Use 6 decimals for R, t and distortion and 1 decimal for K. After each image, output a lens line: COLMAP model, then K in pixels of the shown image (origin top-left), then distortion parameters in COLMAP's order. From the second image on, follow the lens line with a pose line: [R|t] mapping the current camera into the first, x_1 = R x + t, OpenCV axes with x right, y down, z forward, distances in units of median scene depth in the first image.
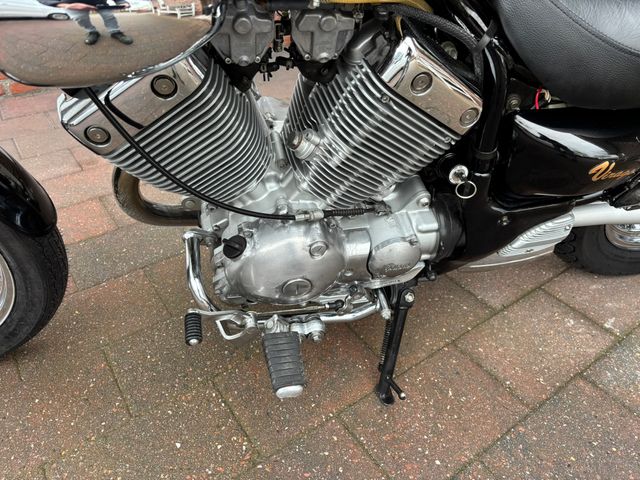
lens RADIAL K [[479.3, 0, 321.4], [0, 479.3, 235.7], [0, 0, 1]] dist [0.033282, -0.048169]
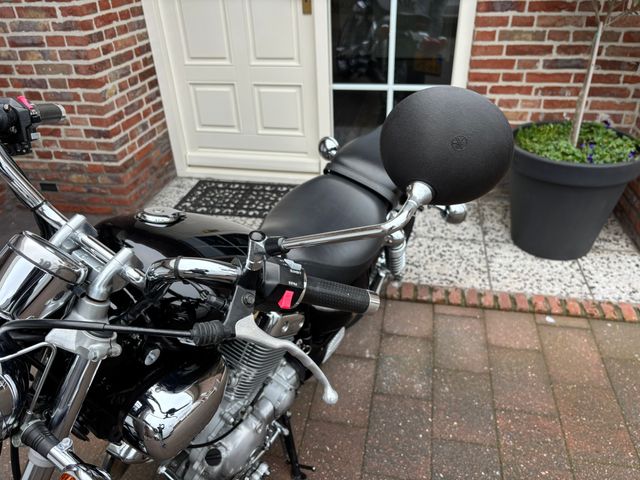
lens RADIAL K [[478.0, 0, 317.4], [0, 478.0, 239.8], [0, 0, 1]] dist [0.056517, -0.077774]
pose [[0.731086, -0.384314, 0.563752, -0.361437], [0.432693, 0.900016, 0.052421, -0.366495], [-0.527532, 0.205608, 0.824279, -0.425156]]
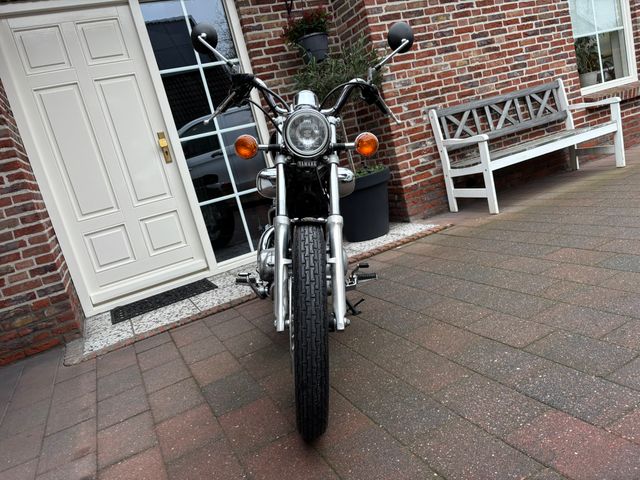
lens RADIAL K [[480.5, 0, 321.8], [0, 480.5, 237.0], [0, 0, 1]] dist [0.006111, 0.006869]
pose [[0.172751, -0.230278, 0.957669, -2.065047], [0.758942, 0.650863, 0.019601, -0.113239], [-0.627825, 0.723429, 0.287205, 0.043847]]
